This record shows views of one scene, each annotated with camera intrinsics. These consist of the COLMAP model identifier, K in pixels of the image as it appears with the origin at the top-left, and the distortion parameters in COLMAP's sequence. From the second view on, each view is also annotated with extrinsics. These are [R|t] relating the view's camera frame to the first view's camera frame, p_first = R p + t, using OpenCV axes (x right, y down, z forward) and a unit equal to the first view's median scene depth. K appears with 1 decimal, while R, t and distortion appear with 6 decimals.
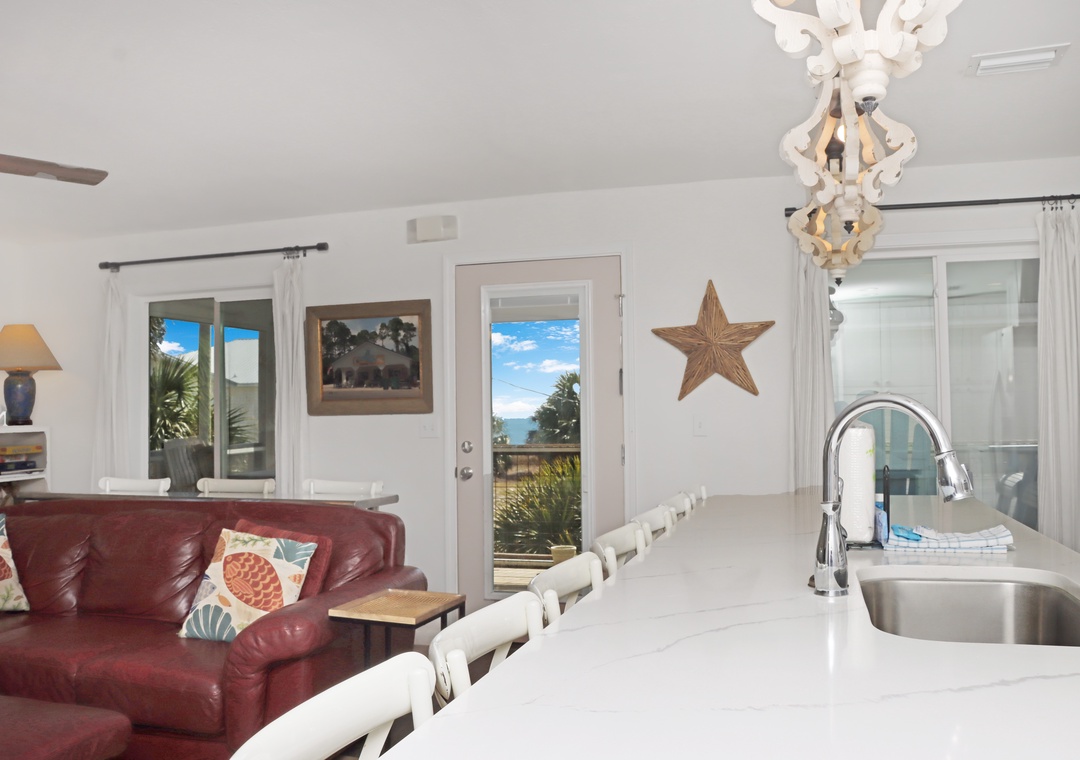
lens RADIAL K [[942.3, 0, 540.0], [0, 942.3, 380.0], [0, 0, 1]] dist [-0.173293, 0.145935]
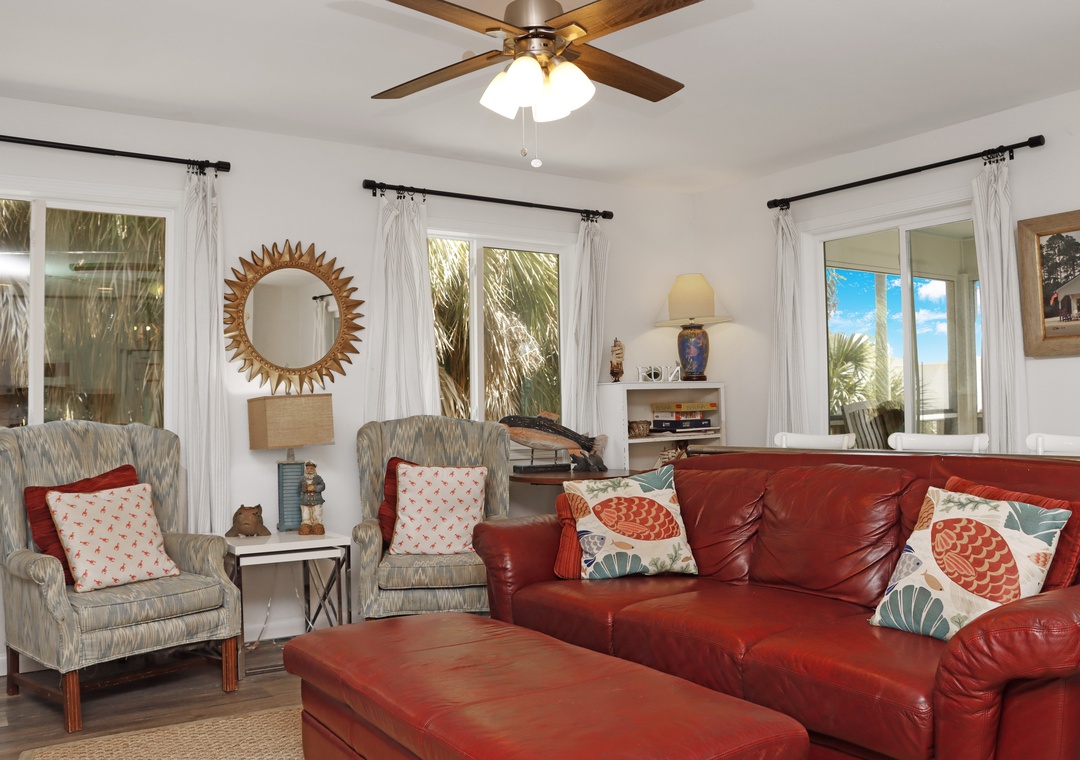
lens RADIAL K [[942.3, 0, 540.0], [0, 942.3, 380.0], [0, 0, 1]] dist [-0.173293, 0.145935]
pose [[0.765392, -0.017341, -0.643331, -0.097177], [0.027321, 0.999611, 0.005560, 0.057046], [0.642984, -0.021832, 0.765568, 0.208505]]
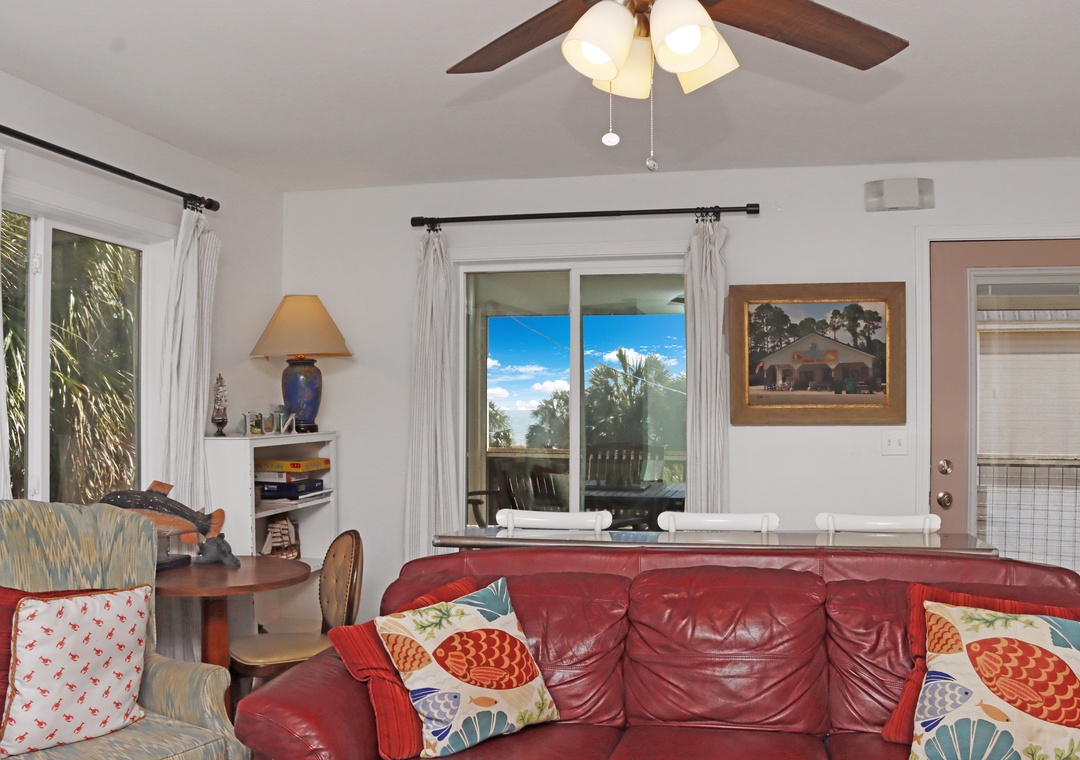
lens RADIAL K [[953.8, 0, 561.0], [0, 953.8, 402.0], [0, 0, 1]] dist [-0.181993, 0.159456]
pose [[0.997207, 0.016664, 0.072805, -0.622676], [-0.018912, 0.999362, 0.030296, -0.003524], [-0.072254, -0.031588, 0.996886, 0.308762]]
